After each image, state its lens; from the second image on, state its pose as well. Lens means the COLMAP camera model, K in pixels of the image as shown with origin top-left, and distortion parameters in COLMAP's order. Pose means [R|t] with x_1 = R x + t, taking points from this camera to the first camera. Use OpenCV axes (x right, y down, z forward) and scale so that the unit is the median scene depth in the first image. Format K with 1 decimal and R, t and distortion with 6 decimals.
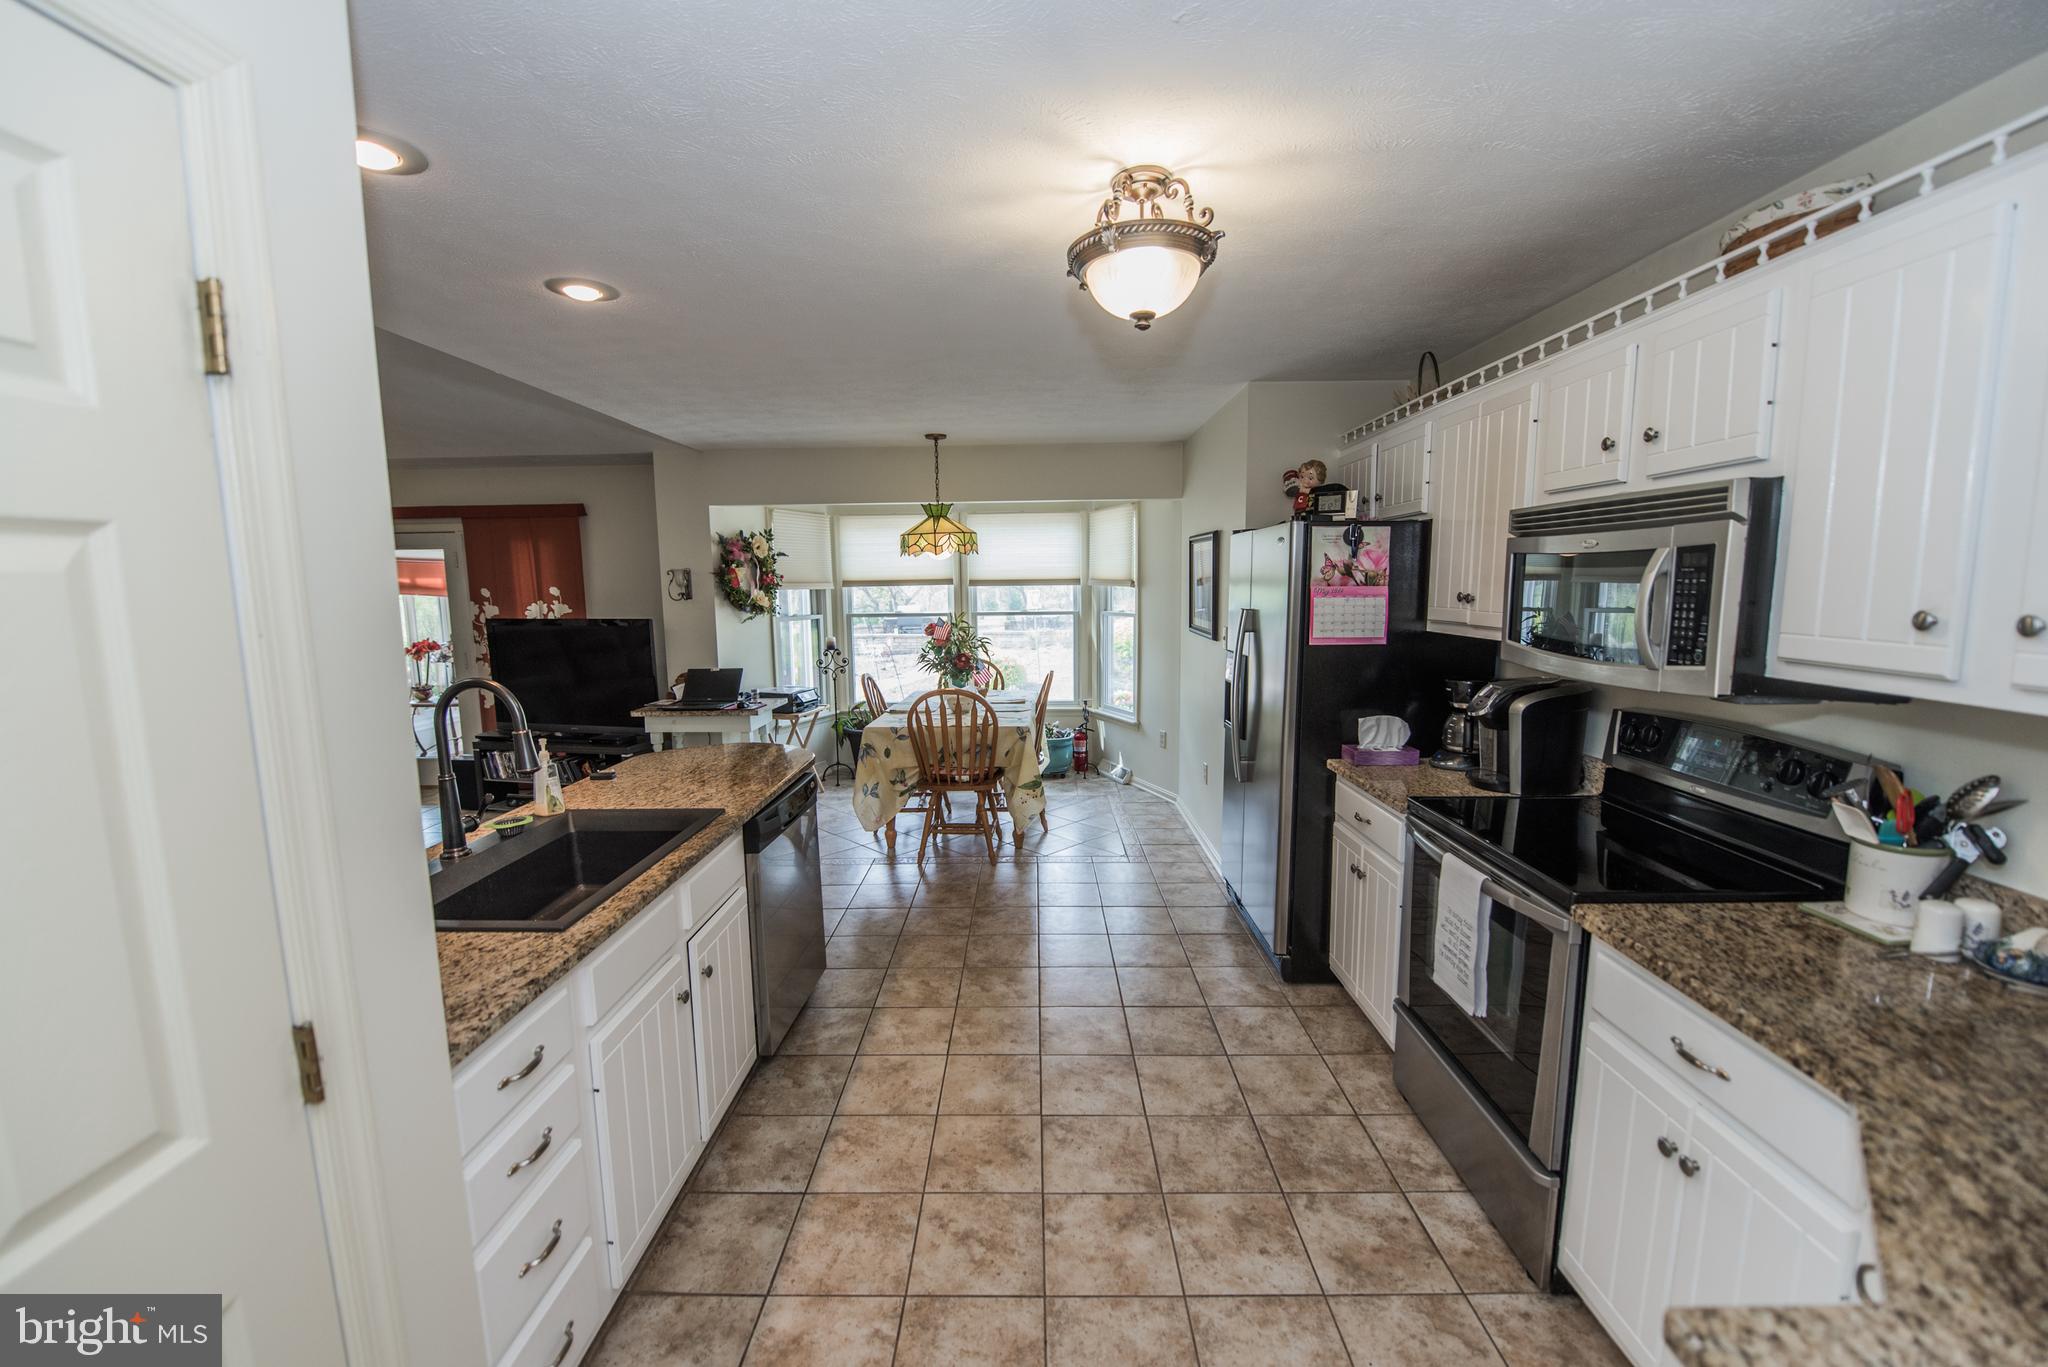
lens RADIAL K [[814.3, 0, 1019.4], [0, 814.3, 684.9], [0, 0, 1]] dist [-0.011365, -0.005121]
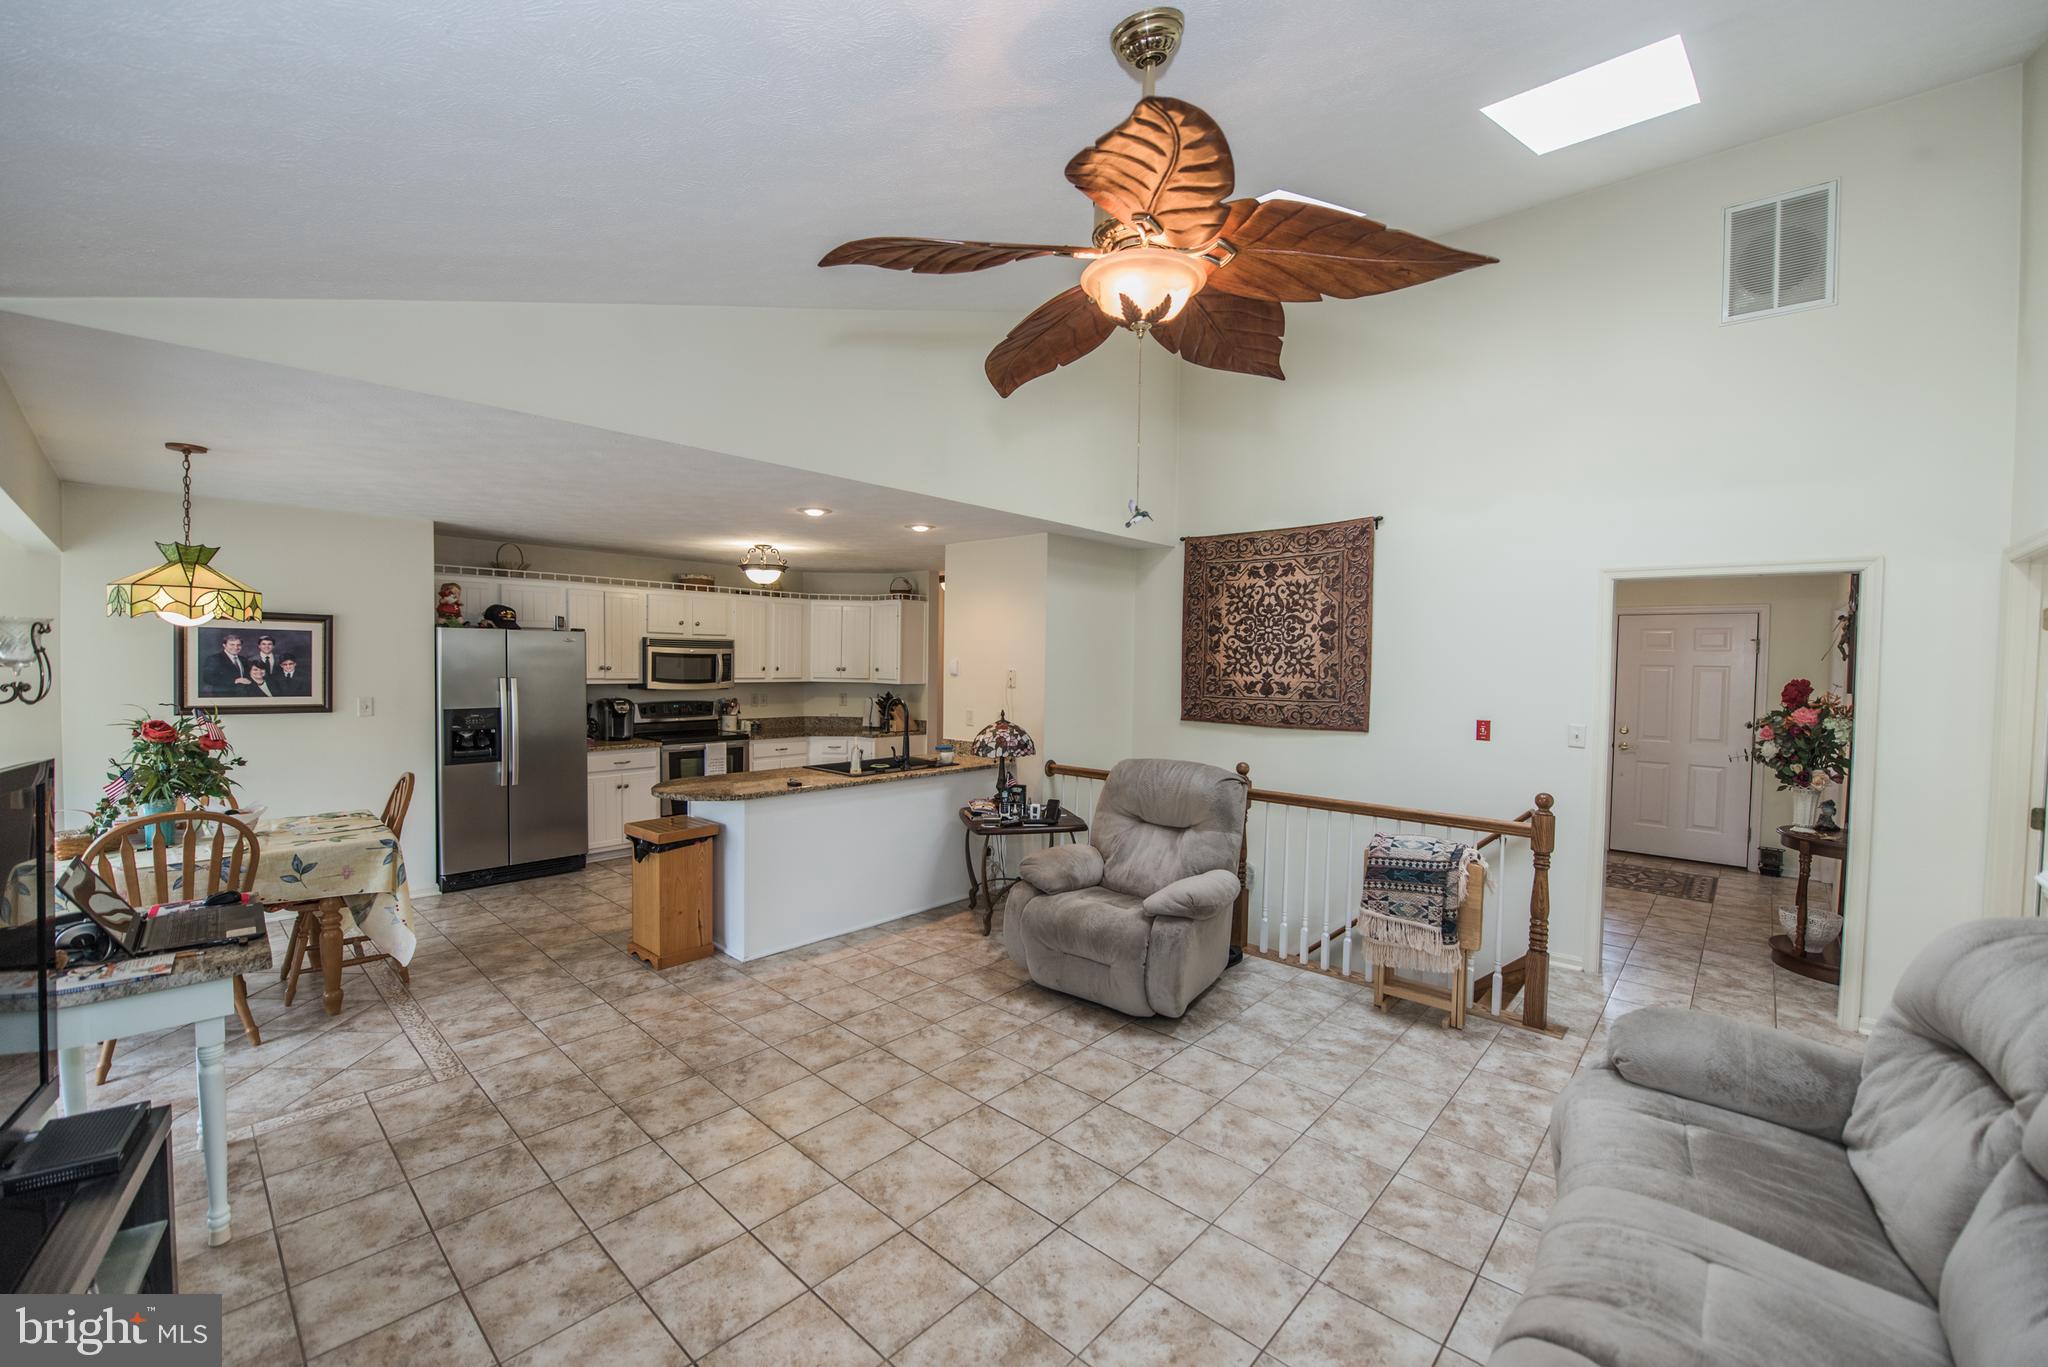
lens RADIAL K [[814.3, 0, 1019.4], [0, 814.3, 684.9], [0, 0, 1]] dist [-0.011365, -0.005121]
pose [[-0.747212, -0.019016, 0.664314, -1.823774], [0.078977, 0.989967, 0.117170, -0.221168], [-0.659876, 0.140016, -0.738213, 1.792844]]
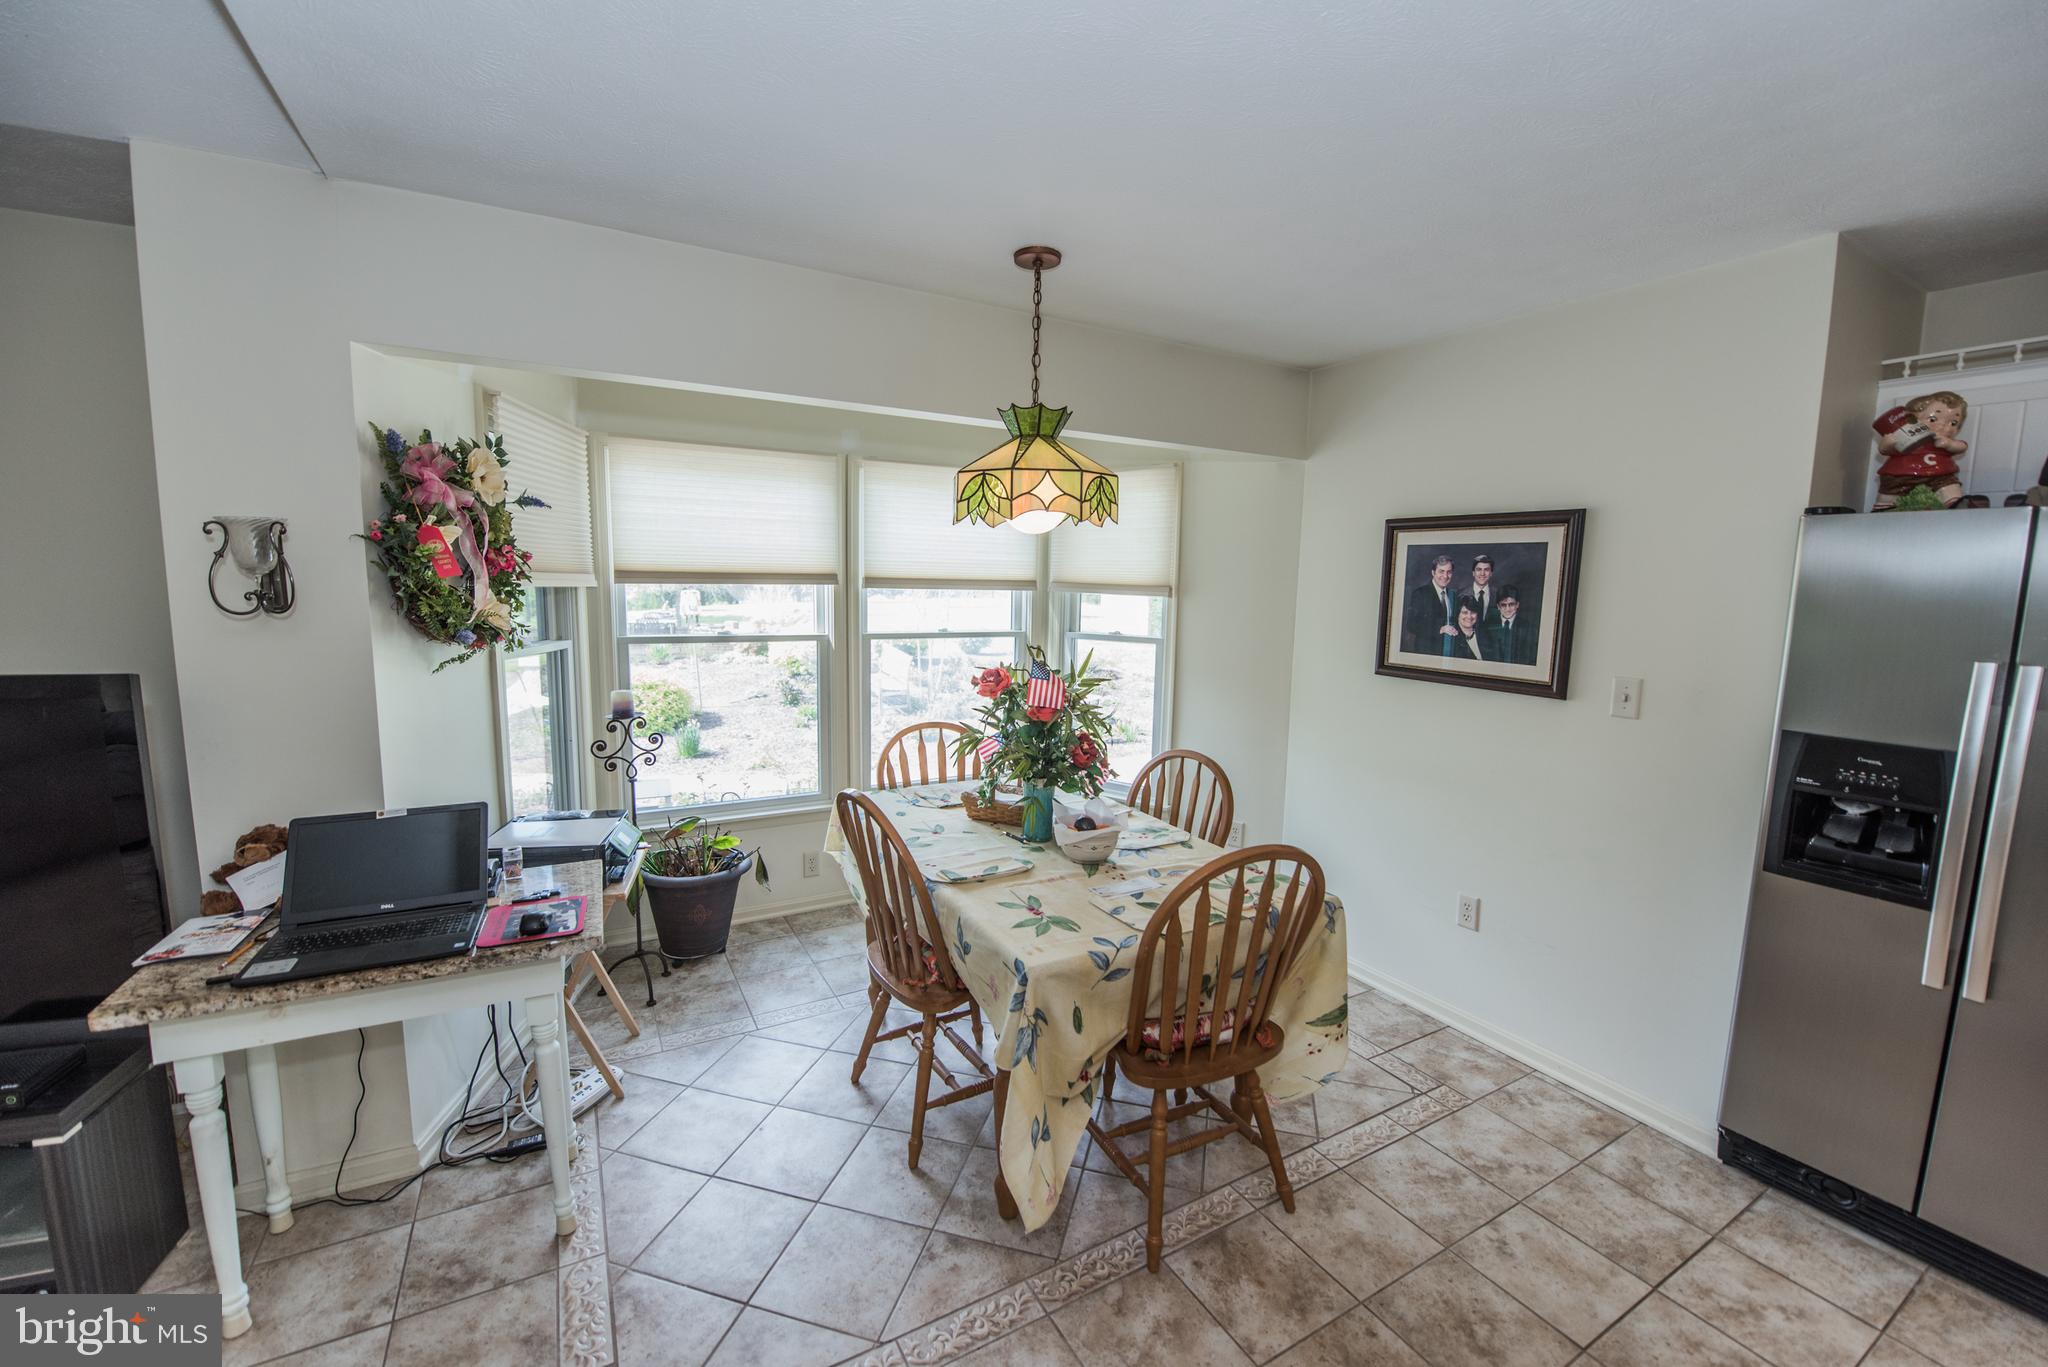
lens RADIAL K [[814.3, 0, 1019.4], [0, 814.3, 684.9], [0, 0, 1]] dist [-0.011365, -0.005121]
pose [[0.863452, -0.034582, 0.503244, -0.582772], [0.035322, 0.999343, 0.008068, -0.124844], [-0.503193, 0.010810, 0.864107, 1.048087]]
